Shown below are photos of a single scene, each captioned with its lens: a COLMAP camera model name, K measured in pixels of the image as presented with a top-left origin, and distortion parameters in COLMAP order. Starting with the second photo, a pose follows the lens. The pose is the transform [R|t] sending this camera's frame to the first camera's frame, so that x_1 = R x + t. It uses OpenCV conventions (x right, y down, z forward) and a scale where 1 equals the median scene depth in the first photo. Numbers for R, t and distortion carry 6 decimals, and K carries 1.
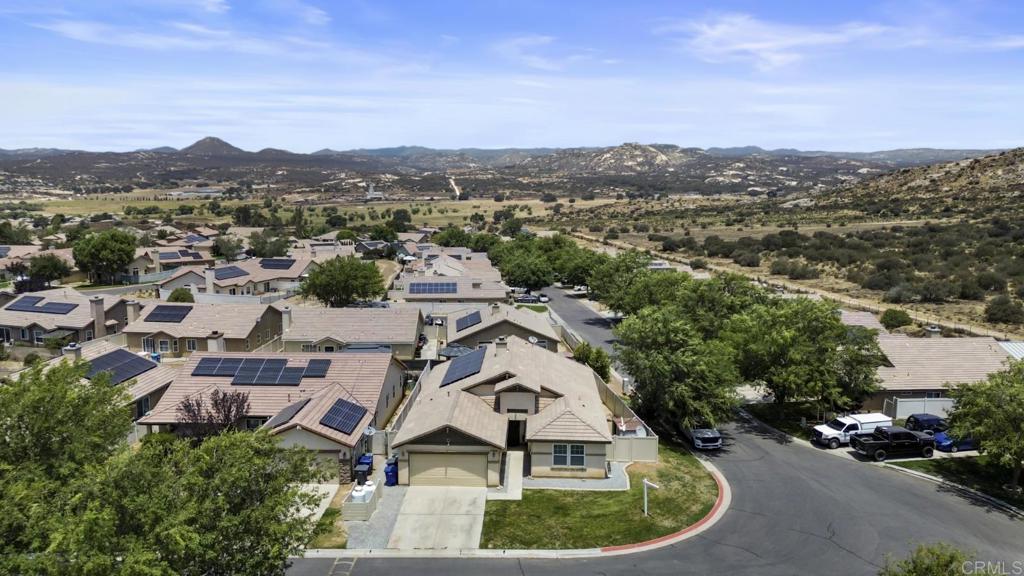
lens RADIAL K [[724.1, 0, 527.7], [0, 724.1, 288.5], [0, 0, 1]] dist [0.076134, -0.079005]
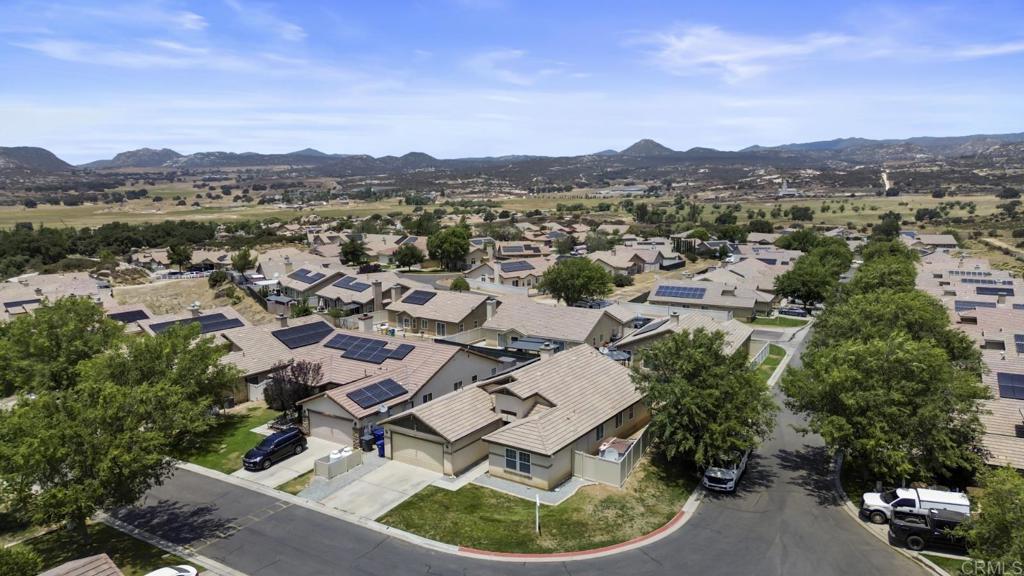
lens RADIAL K [[724.1, 0, 527.7], [0, 724.1, 288.5], [0, 0, 1]] dist [0.076134, -0.079005]
pose [[0.847705, 0.067126, -0.526204, 0.102635], [-0.064885, 0.997634, 0.022737, -0.006880], [0.526485, 0.014869, 0.850055, 0.021392]]
